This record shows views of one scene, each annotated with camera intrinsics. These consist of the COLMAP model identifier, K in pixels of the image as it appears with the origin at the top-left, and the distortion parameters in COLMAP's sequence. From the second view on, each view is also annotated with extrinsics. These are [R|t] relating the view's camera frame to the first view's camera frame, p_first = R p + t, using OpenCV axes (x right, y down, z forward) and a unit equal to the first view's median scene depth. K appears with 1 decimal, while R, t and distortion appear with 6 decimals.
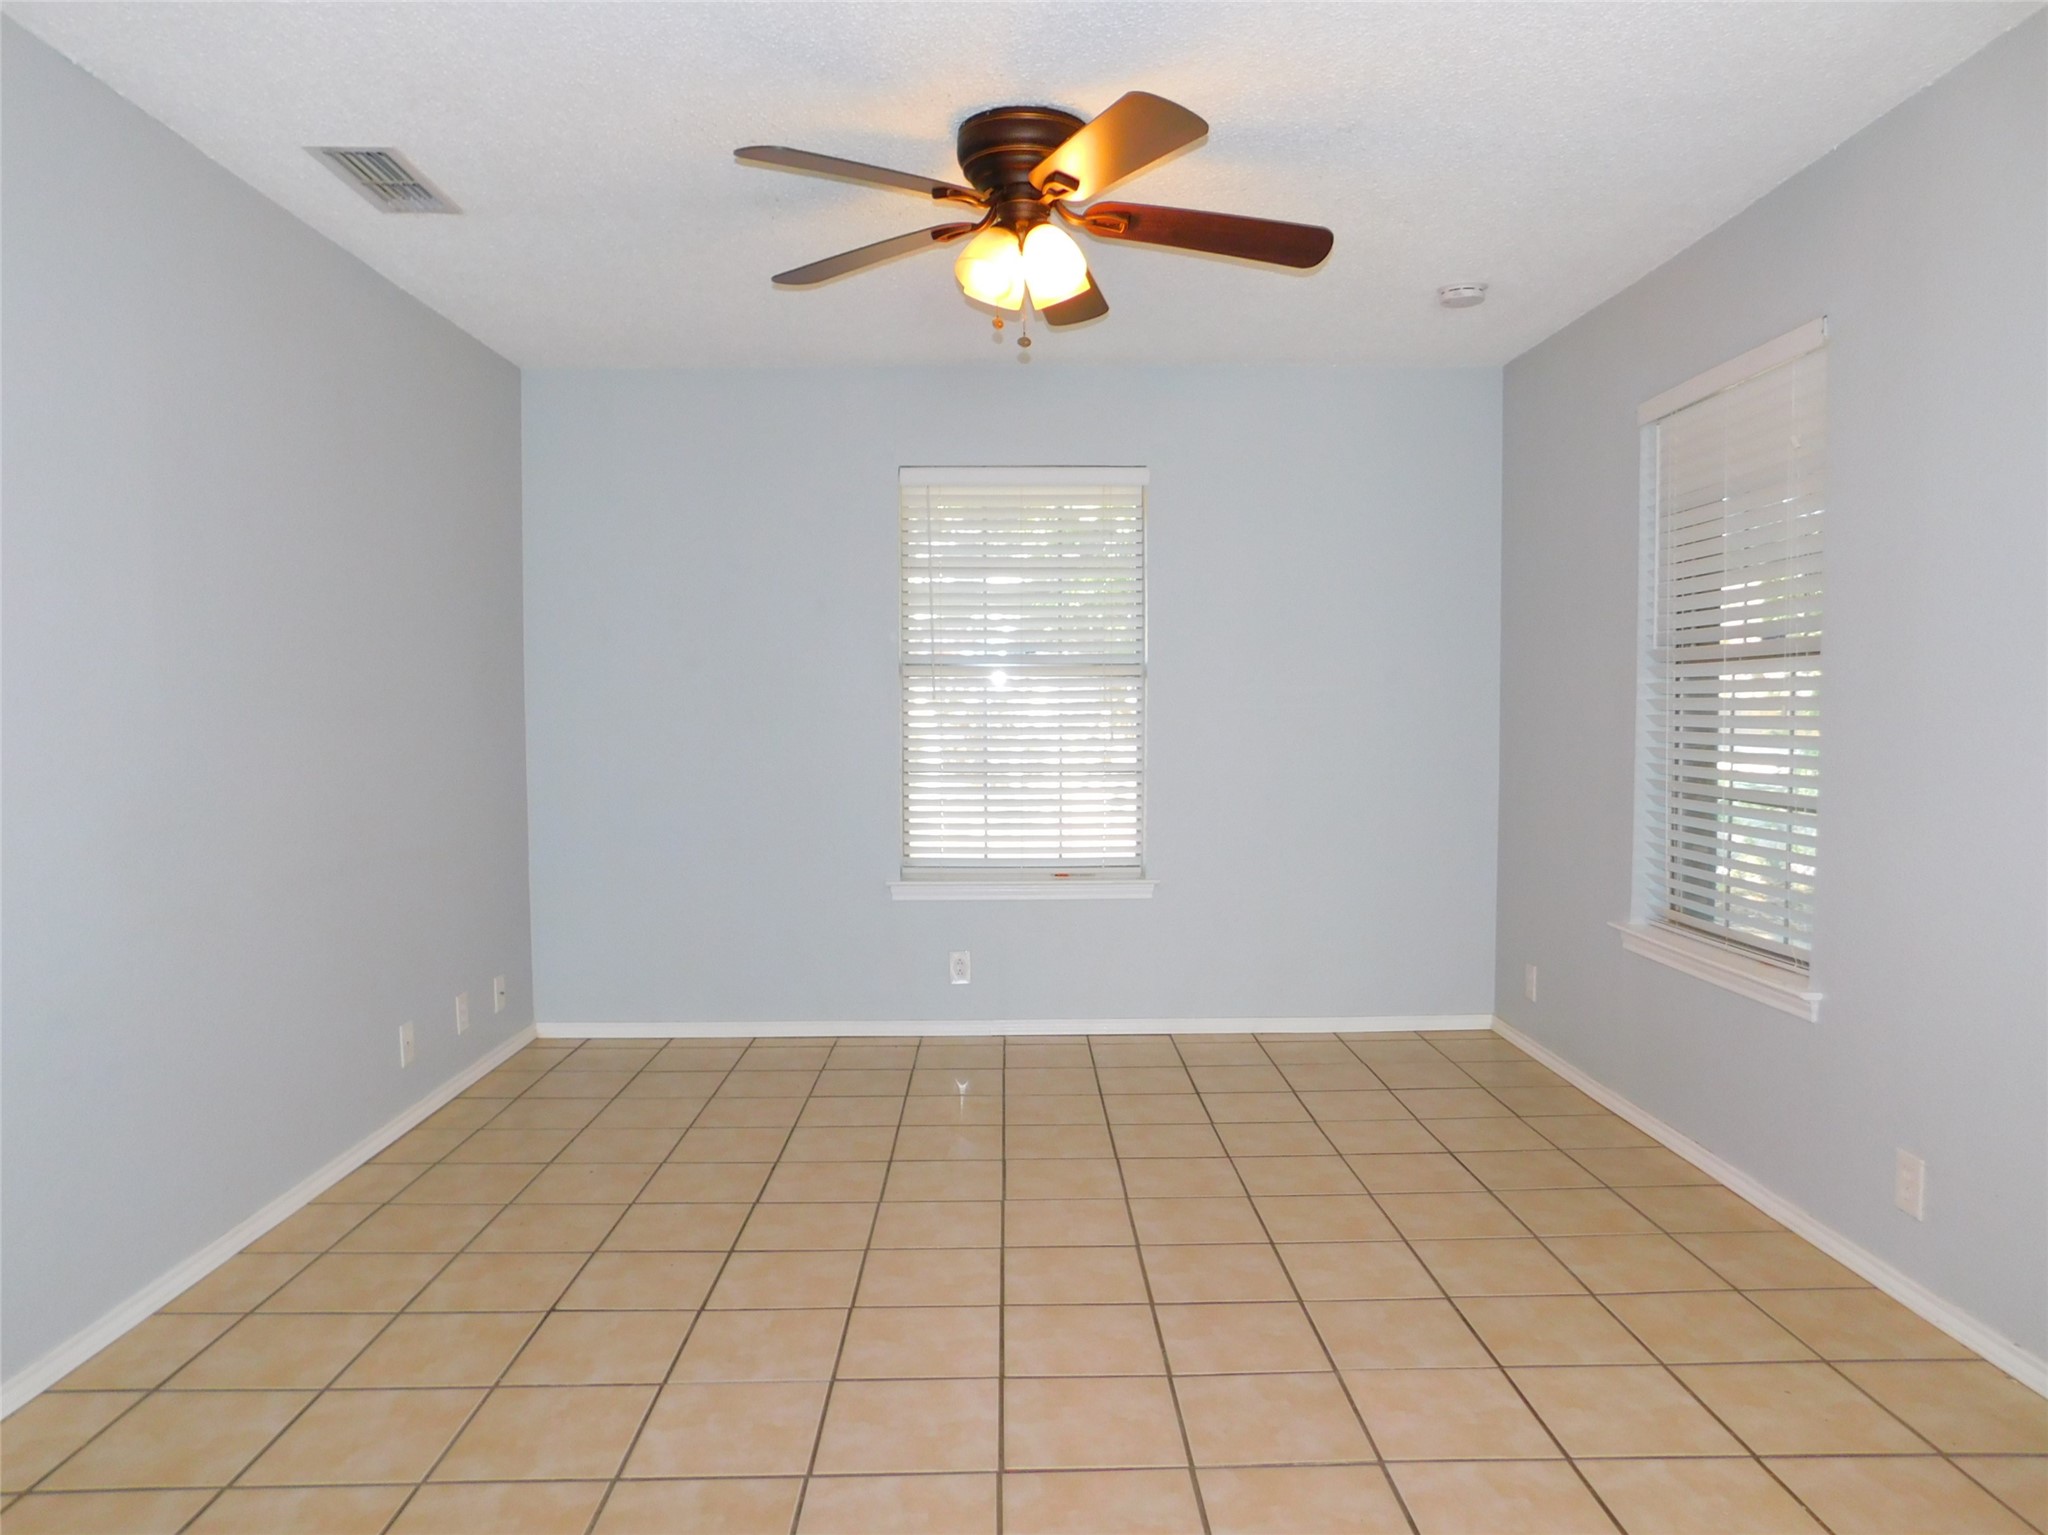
lens RADIAL K [[1346.5, 0, 1035.8], [0, 1346.5, 767.6], [0, 0, 1]] dist [-0.061762, 0.044860]
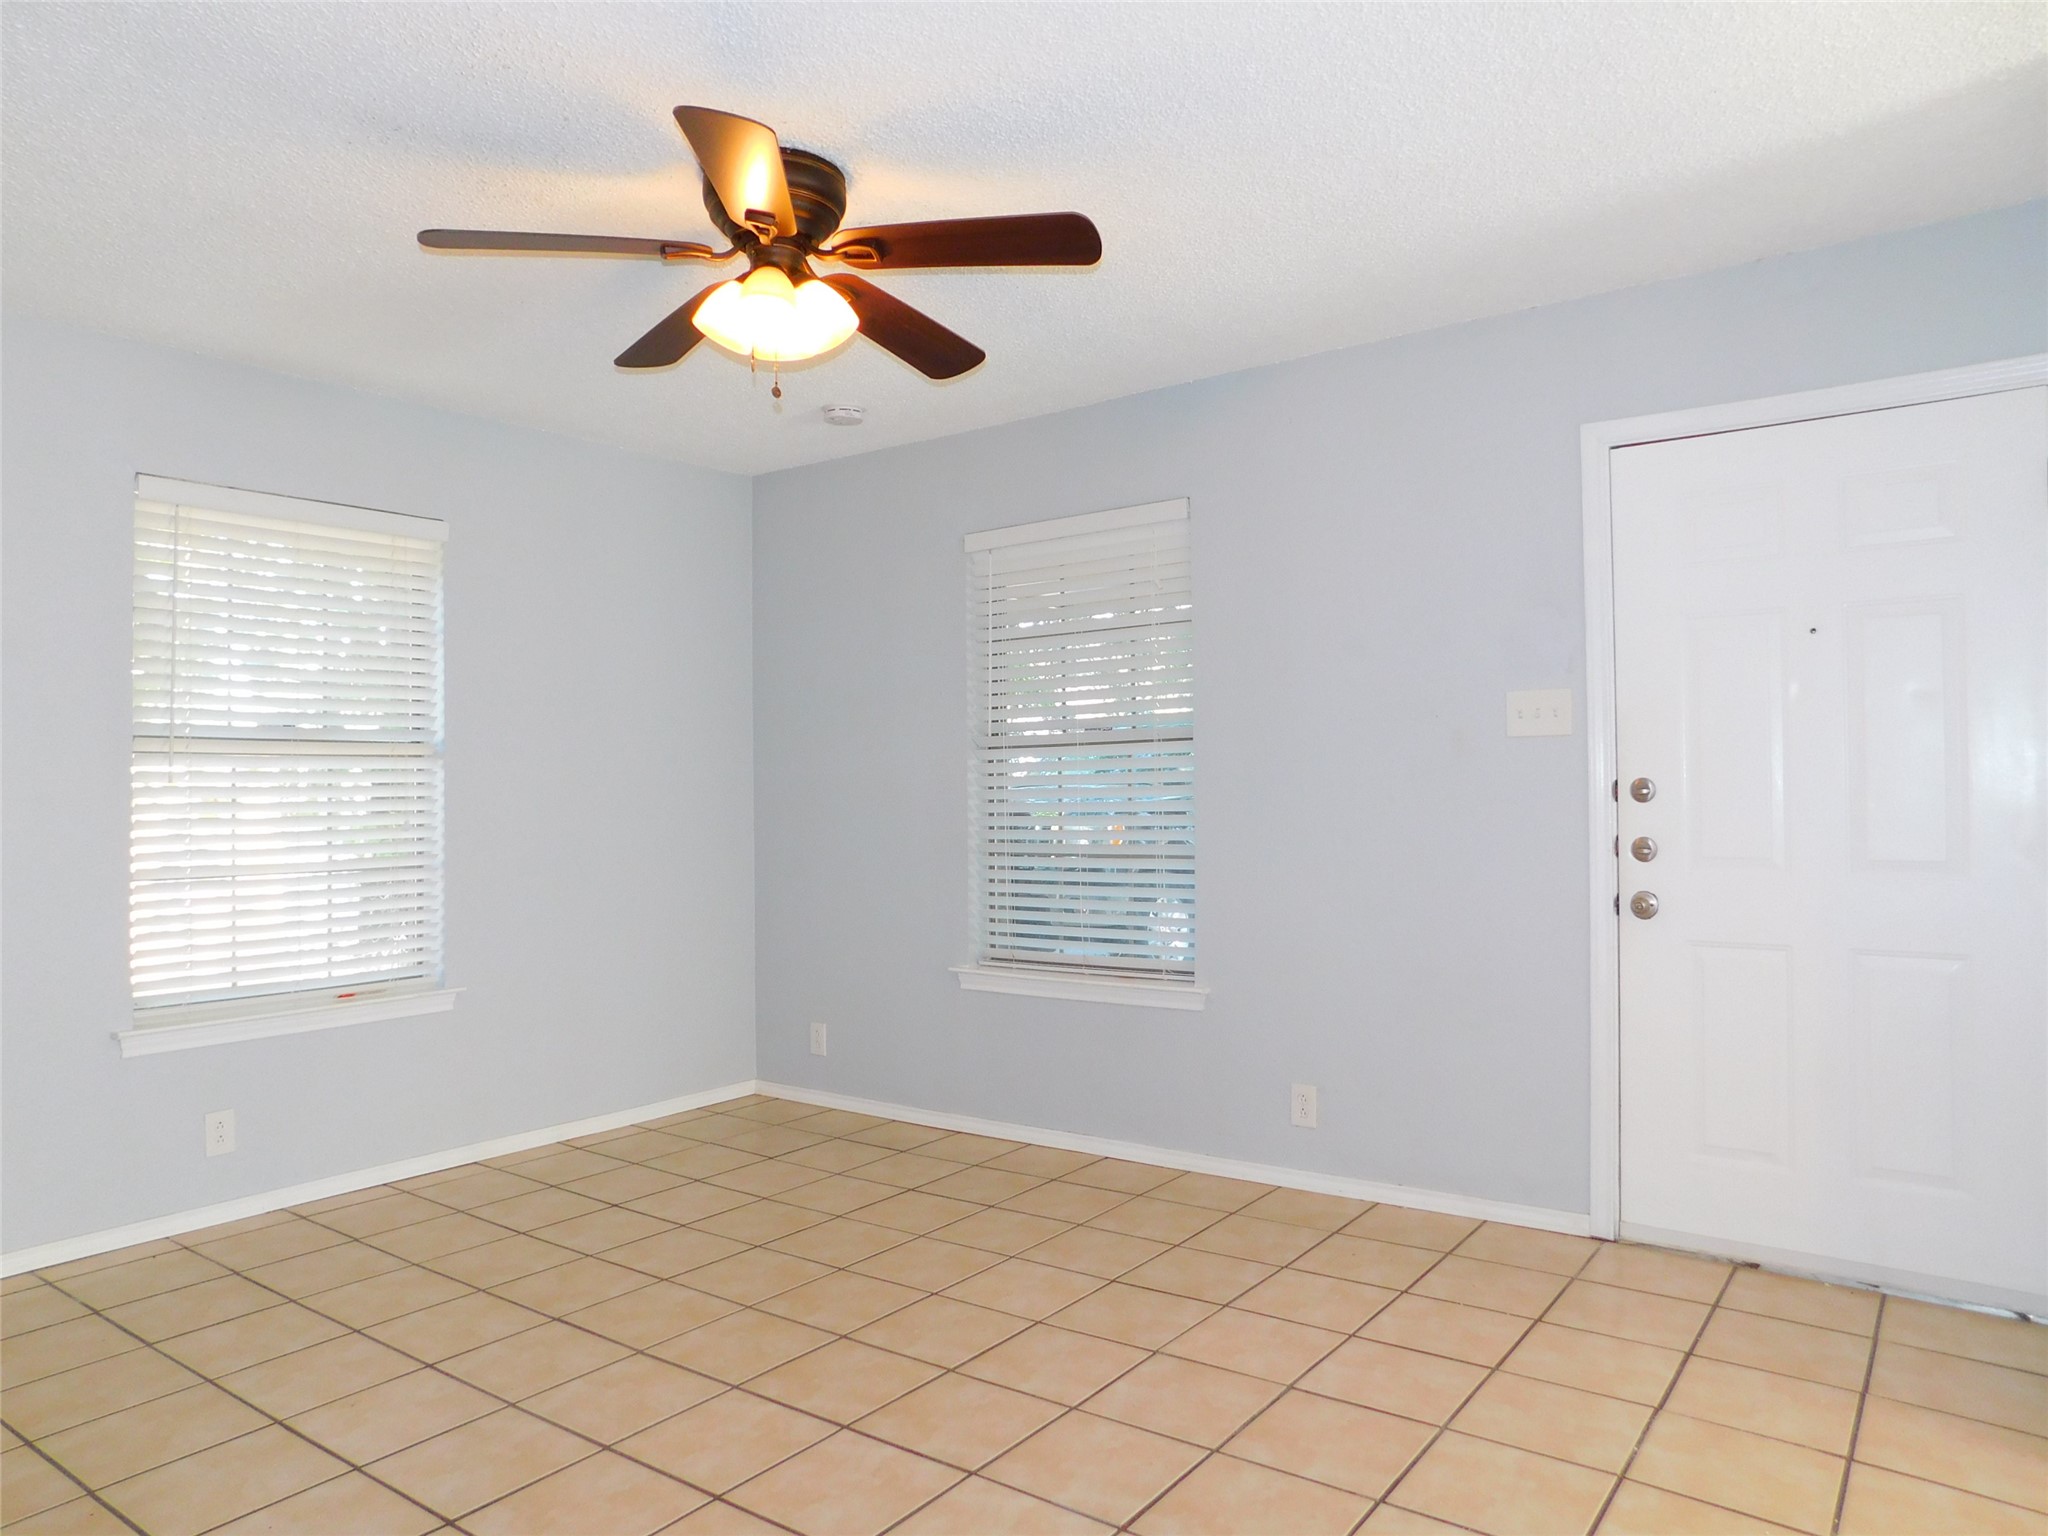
lens RADIAL K [[1333.2, 0, 1024.0], [0, 1333.2, 768.0], [0, 0, 1]] dist [-0.086056, 0.059803]
pose [[0.616229, 0.007294, 0.787533, -0.450862], [0.050117, 0.997567, -0.048454, 0.000653], [-0.785971, 0.069328, 0.614365, 0.218817]]
